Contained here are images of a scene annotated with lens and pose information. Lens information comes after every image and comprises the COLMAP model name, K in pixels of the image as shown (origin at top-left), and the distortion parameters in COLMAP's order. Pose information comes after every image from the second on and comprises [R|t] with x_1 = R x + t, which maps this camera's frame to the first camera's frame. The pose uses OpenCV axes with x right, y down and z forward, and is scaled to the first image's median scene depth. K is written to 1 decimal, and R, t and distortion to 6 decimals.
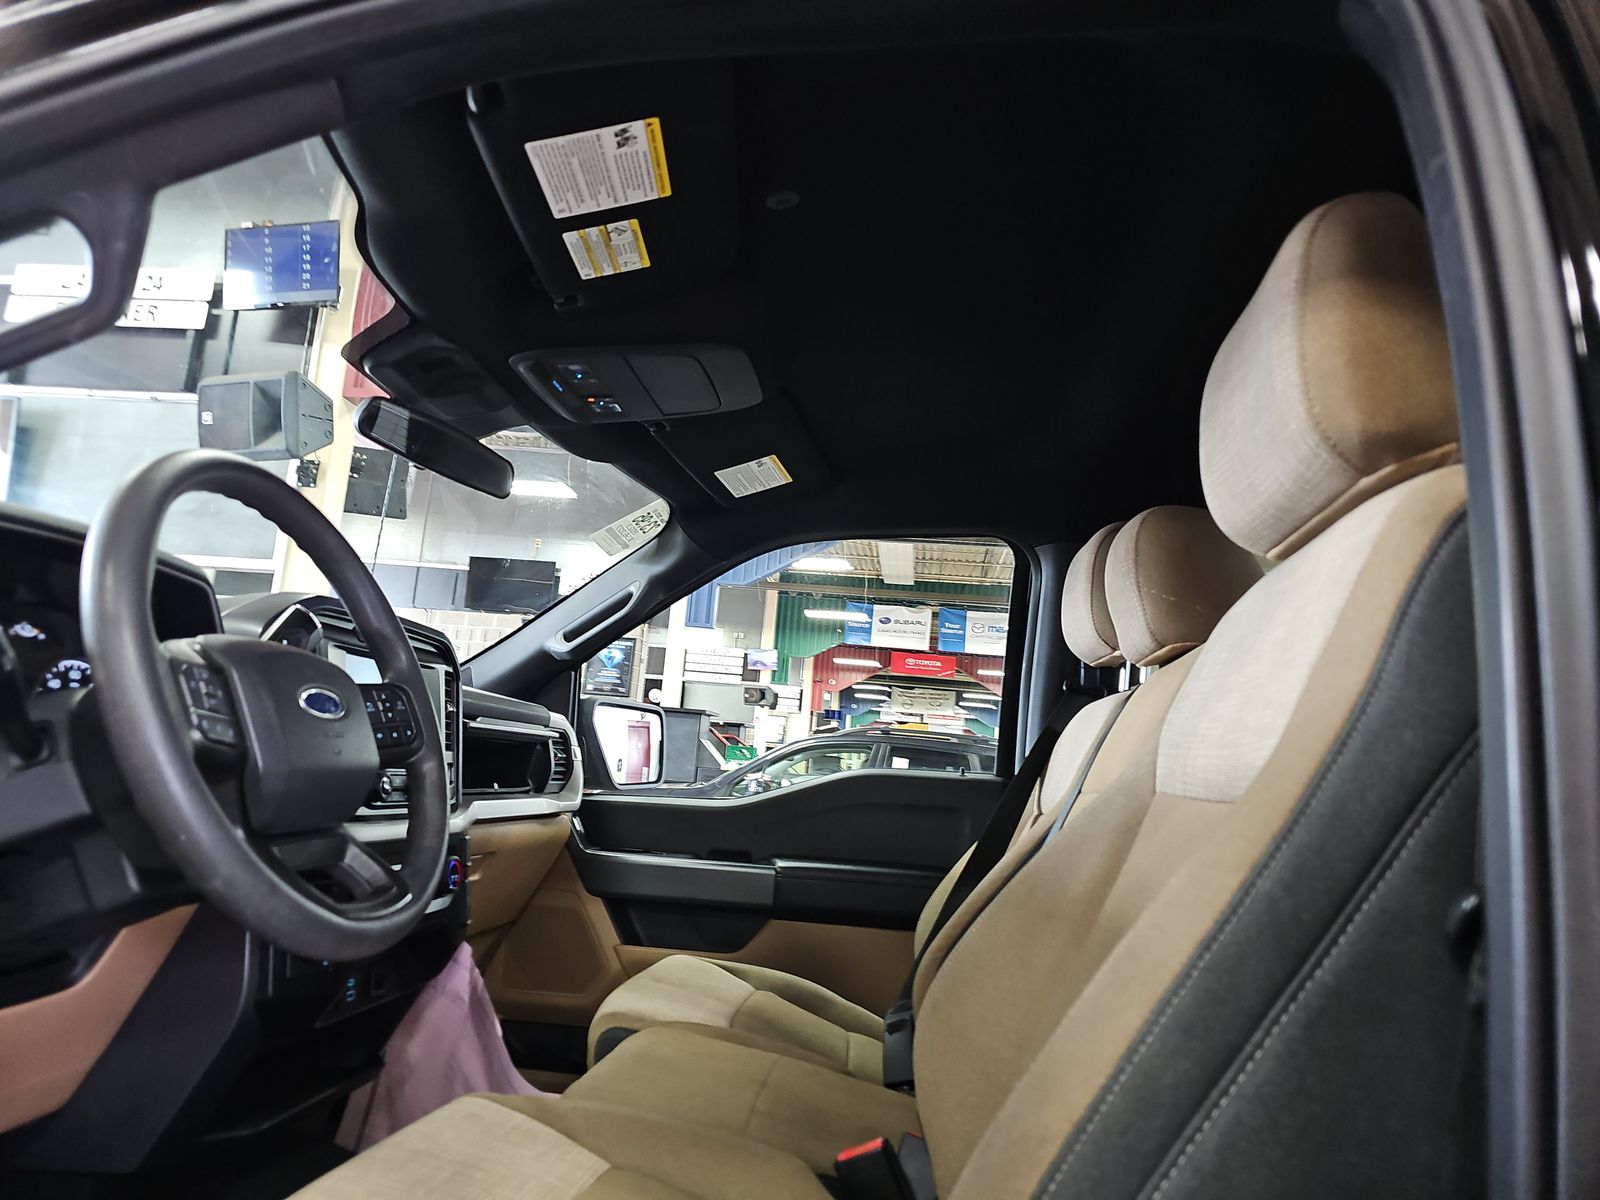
lens RADIAL K [[1070.8, 0, 752.9], [0, 1070.8, 587.4], [0, 0, 1]] dist [0.045040, -0.042689]
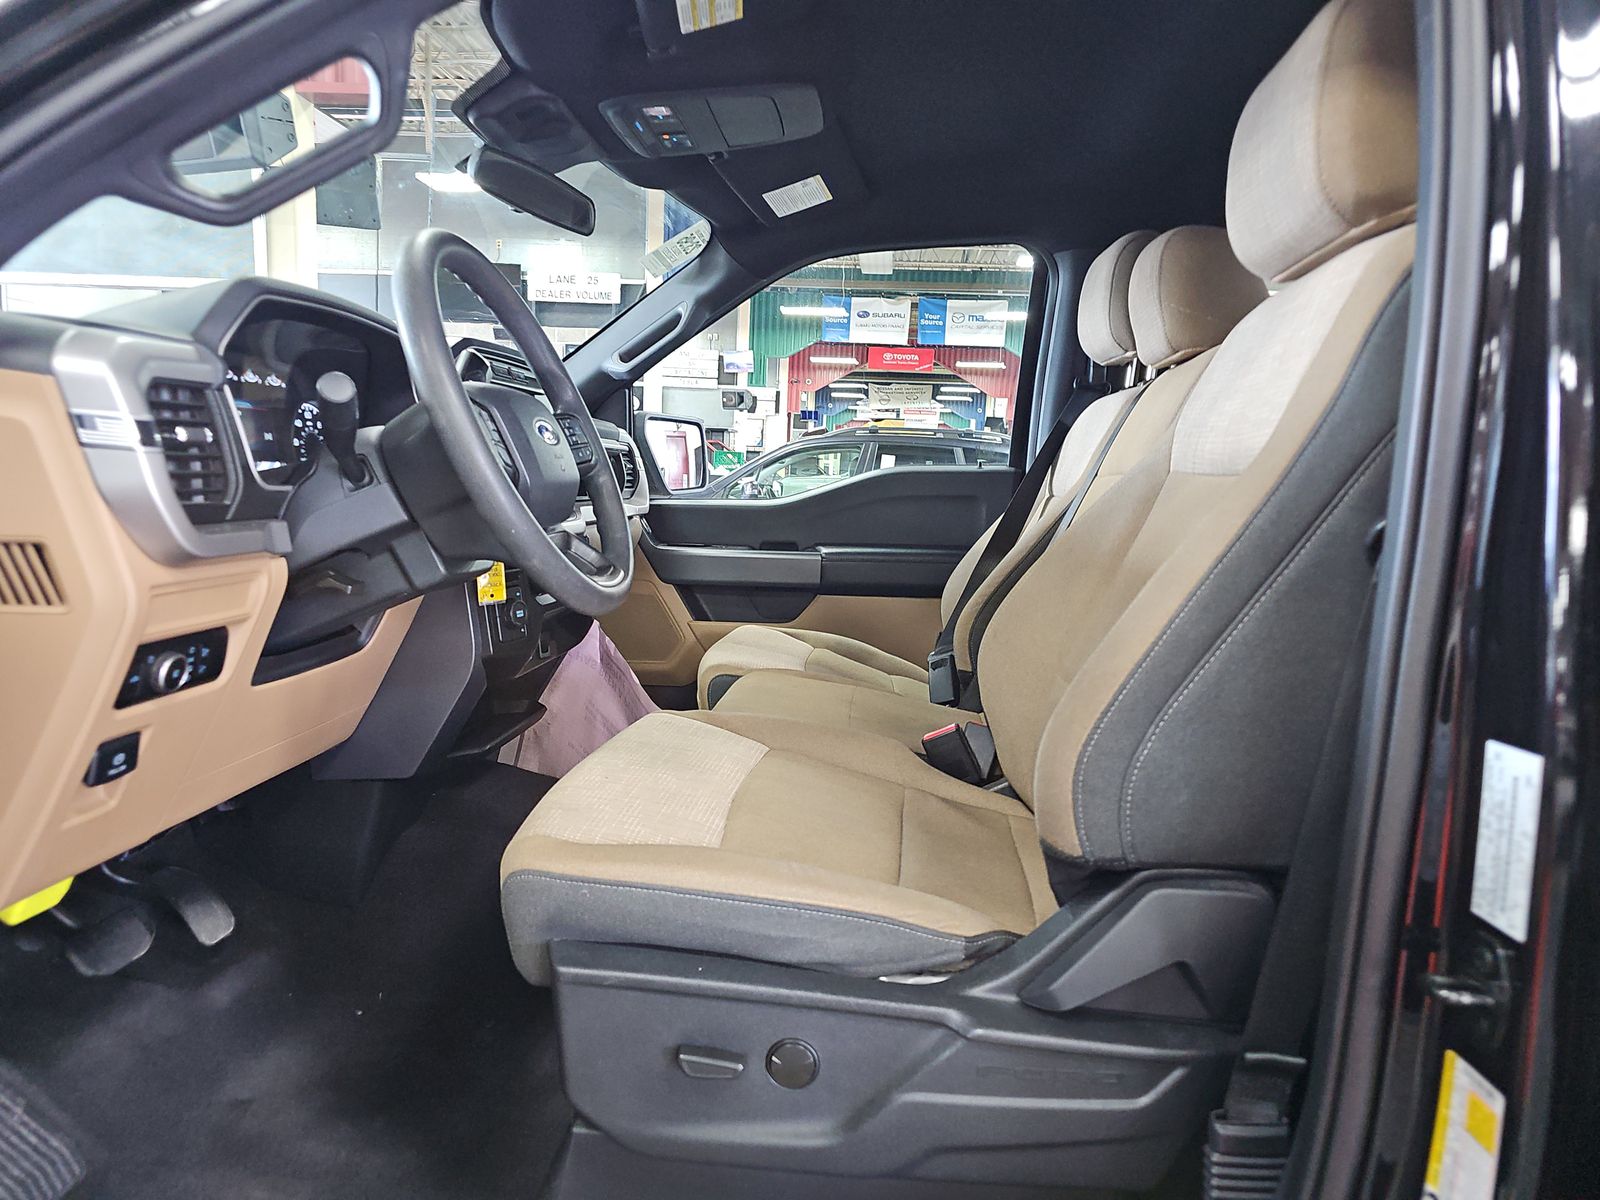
lens RADIAL K [[1070.8, 0, 763.4], [0, 1070.8, 603.3], [0, 0, 1]] dist [0.045040, -0.042689]
pose [[0.998593, -0.047262, 0.024042, -0.110325], [0.038422, 0.957402, 0.286190, -0.035059], [-0.036544, -0.284864, 0.957871, -0.196390]]
